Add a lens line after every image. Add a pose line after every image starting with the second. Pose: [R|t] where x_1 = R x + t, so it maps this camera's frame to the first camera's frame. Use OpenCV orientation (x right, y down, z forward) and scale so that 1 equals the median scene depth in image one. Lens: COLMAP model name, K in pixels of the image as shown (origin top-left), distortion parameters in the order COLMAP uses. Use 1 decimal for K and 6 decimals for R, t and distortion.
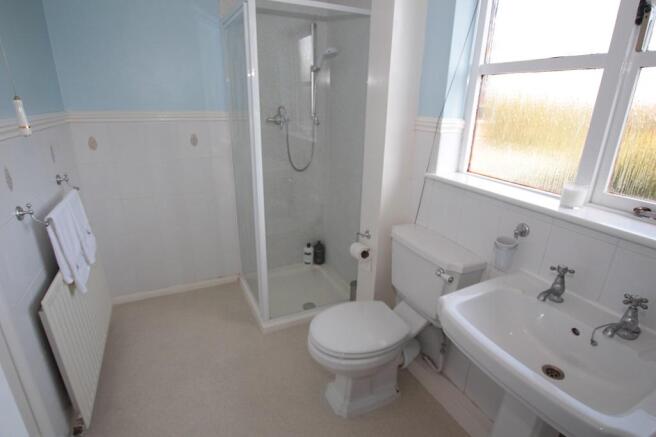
lens RADIAL K [[342.5, 0, 328.0], [0, 342.5, 218.5], [0, 0, 1]] dist [-0.001232, -0.000267]
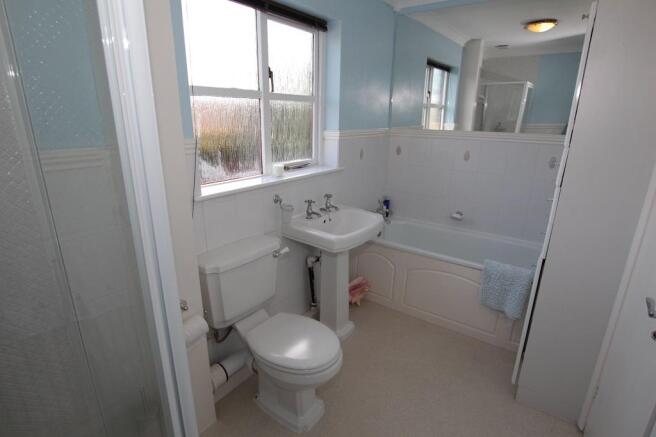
lens RADIAL K [[342.5, 0, 328.0], [0, 342.5, 218.5], [0, 0, 1]] dist [-0.001232, -0.000267]
pose [[-0.480332, -0.277683, 0.831969, -1.004765], [0.275030, 0.853033, 0.443500, -0.593530], [-0.832850, 0.441844, -0.333368, 1.550776]]
